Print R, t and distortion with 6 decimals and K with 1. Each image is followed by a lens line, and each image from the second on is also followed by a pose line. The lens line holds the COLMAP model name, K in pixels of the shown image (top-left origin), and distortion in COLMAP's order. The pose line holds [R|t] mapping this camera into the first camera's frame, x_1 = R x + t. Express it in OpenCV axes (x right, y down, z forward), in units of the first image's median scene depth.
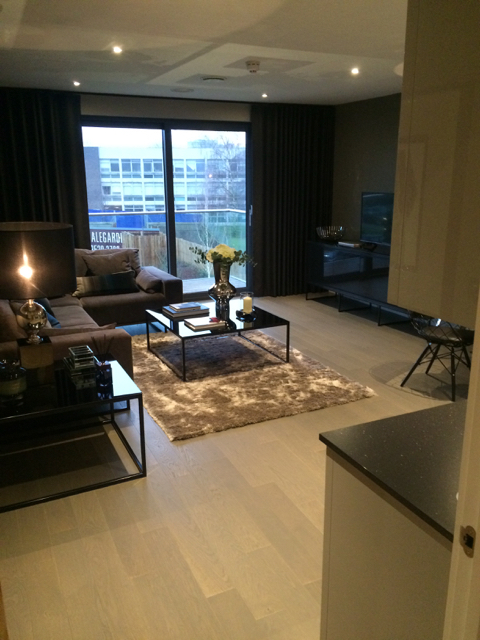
lens RADIAL K [[544.3, 0, 240.0], [0, 544.3, 320.0], [0, 0, 1]] dist [0.085640, -0.109296]
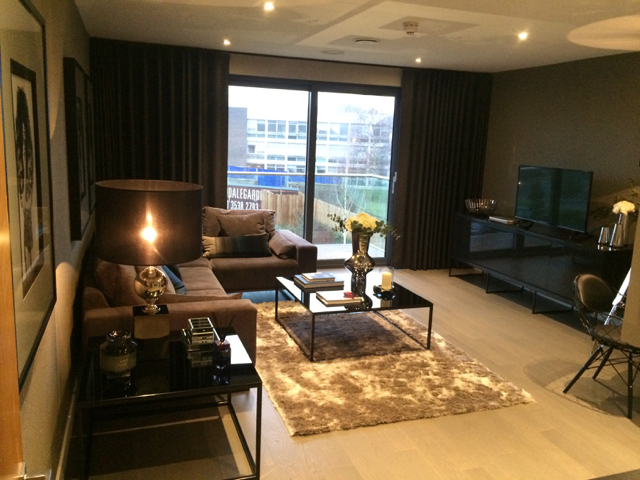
lens RADIAL K [[547.1, 0, 314.7], [0, 547.1, 237.1], [0, 0, 1]] dist [0.090255, -0.126853]
pose [[0.991694, 0.066891, -0.109854, -0.007143], [-0.075586, 0.994163, -0.076991, -0.015235], [0.104063, 0.084655, 0.990961, 0.055693]]
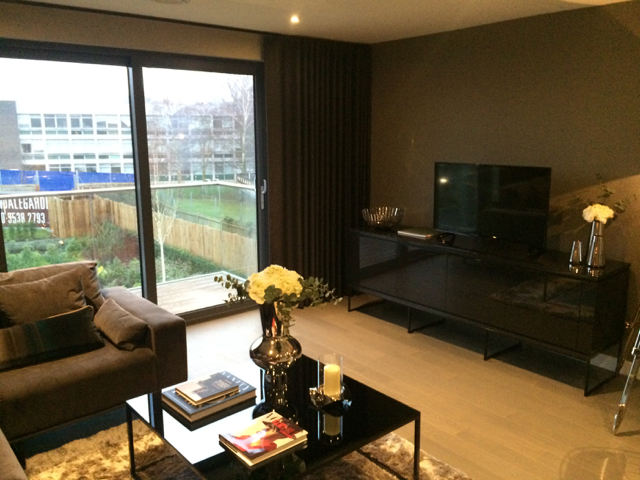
lens RADIAL K [[547.1, 0, 314.7], [0, 547.1, 237.1], [0, 0, 1]] dist [0.090255, -0.126853]
pose [[0.970928, -0.044085, 0.235277, -0.091620], [0.060370, 0.996220, -0.062465, -0.099611], [-0.231633, 0.074852, 0.969919, 0.349370]]
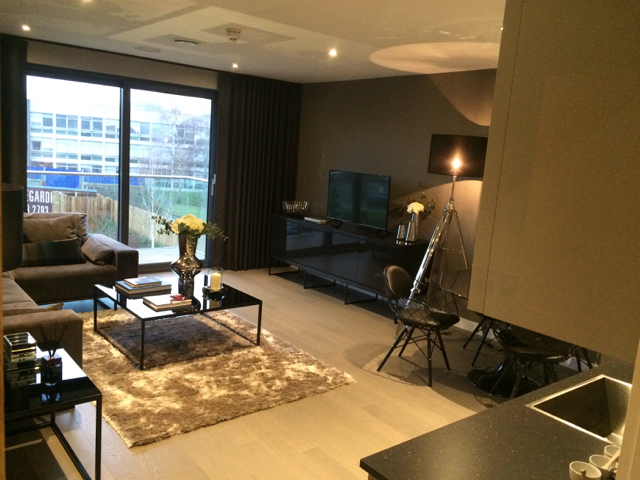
lens RADIAL K [[547.1, 0, 314.7], [0, 547.1, 237.1], [0, 0, 1]] dist [0.090255, -0.126853]
pose [[0.971111, 0.040383, 0.235187, -0.033540], [-0.017694, 0.995050, -0.097793, -0.011040], [-0.237972, 0.090806, 0.967018, 0.044076]]
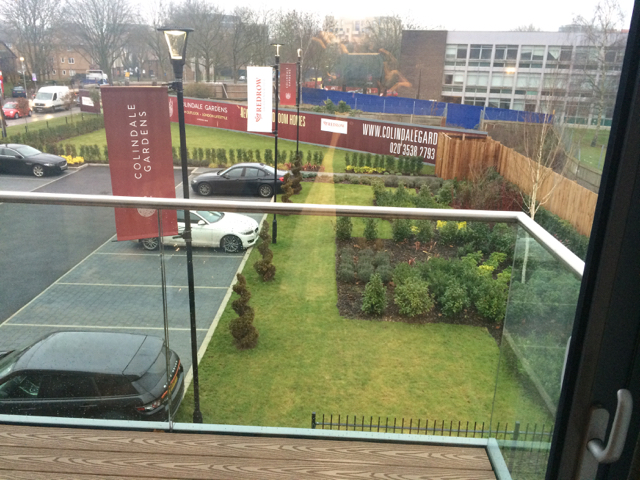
lens RADIAL K [[547.1, 0, 314.7], [0, 547.1, 237.1], [0, 0, 1]] dist [0.090255, -0.126853]
pose [[0.885947, 0.172660, -0.430450, 0.009676], [-0.151696, 0.984948, 0.082859, -0.260160], [0.438277, -0.008111, 0.898803, 0.961423]]
